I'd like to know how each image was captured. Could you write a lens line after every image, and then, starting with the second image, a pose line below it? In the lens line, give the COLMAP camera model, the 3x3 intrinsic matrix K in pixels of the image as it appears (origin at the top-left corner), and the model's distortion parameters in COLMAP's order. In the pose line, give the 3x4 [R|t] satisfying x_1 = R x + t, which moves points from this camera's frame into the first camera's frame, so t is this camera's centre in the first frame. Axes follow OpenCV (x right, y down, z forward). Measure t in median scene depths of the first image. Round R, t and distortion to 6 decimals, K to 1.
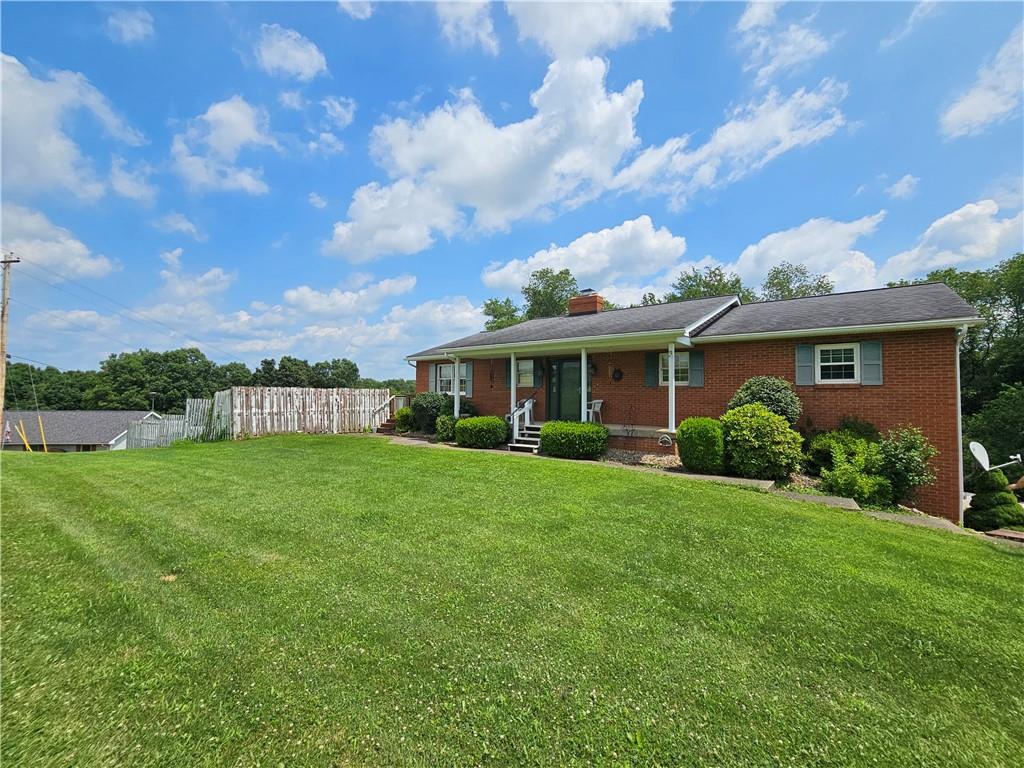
lens RADIAL K [[461.6, 0, 514.9], [0, 461.6, 385.0], [0, 0, 1]] dist [0.008845, 0.001207]
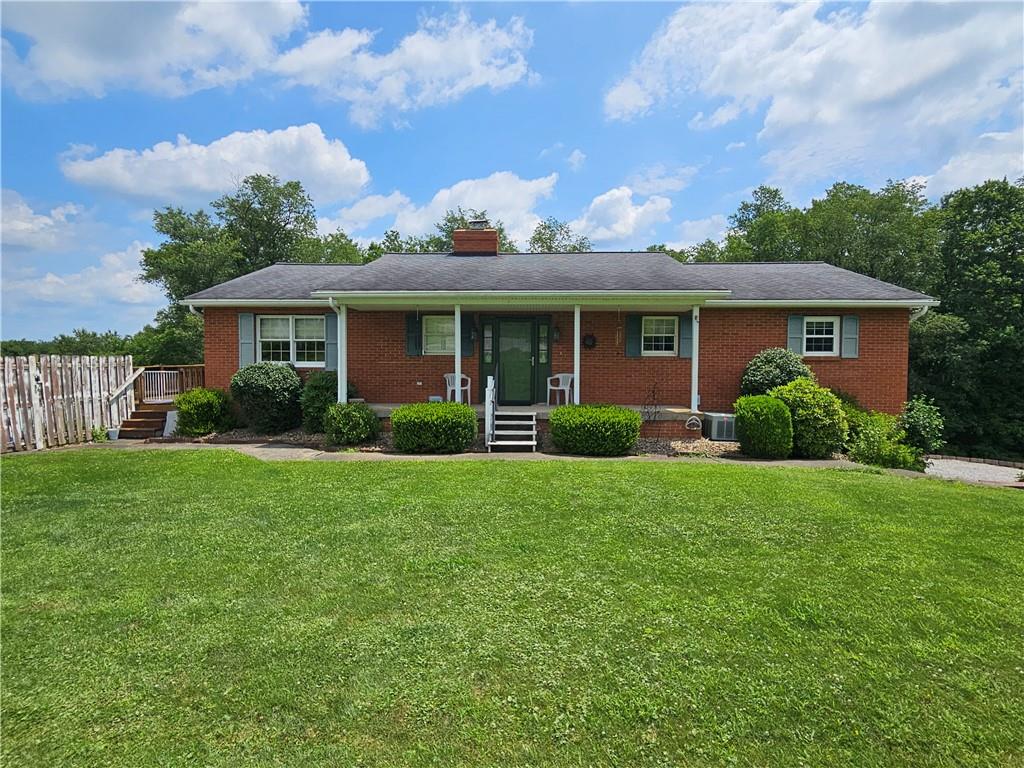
lens RADIAL K [[579.1, 0, 514.0], [0, 579.1, 391.6], [0, 0, 1]] dist [0.004504, 0.003825]
pose [[0.811109, -0.031349, 0.584054, -0.141430], [-0.012681, 0.997385, 0.071145, -0.001872], [-0.584757, -0.065113, 0.808591, 0.090037]]
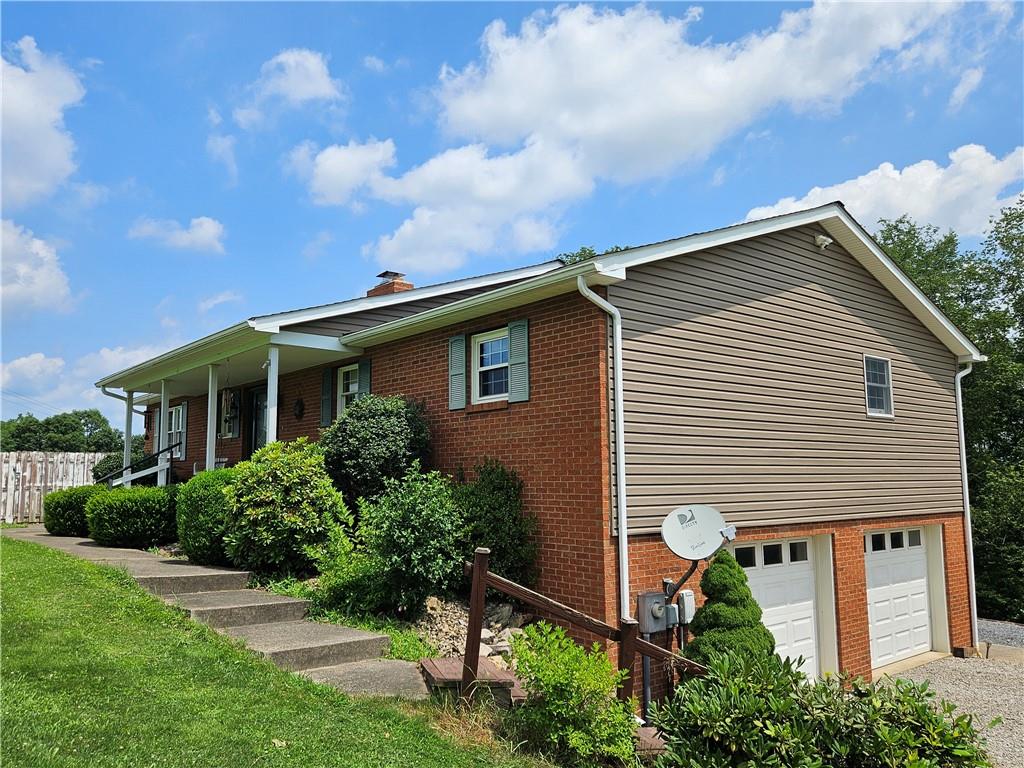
lens RADIAL K [[808.1, 0, 508.7], [0, 808.1, 385.4], [0, 0, 1]] dist [0.066603, 0.002460]
pose [[0.970295, -0.040136, -0.238574, 0.230751], [0.016396, 0.994785, -0.100672, 0.017811], [0.241370, 0.093770, 0.965892, 0.021868]]
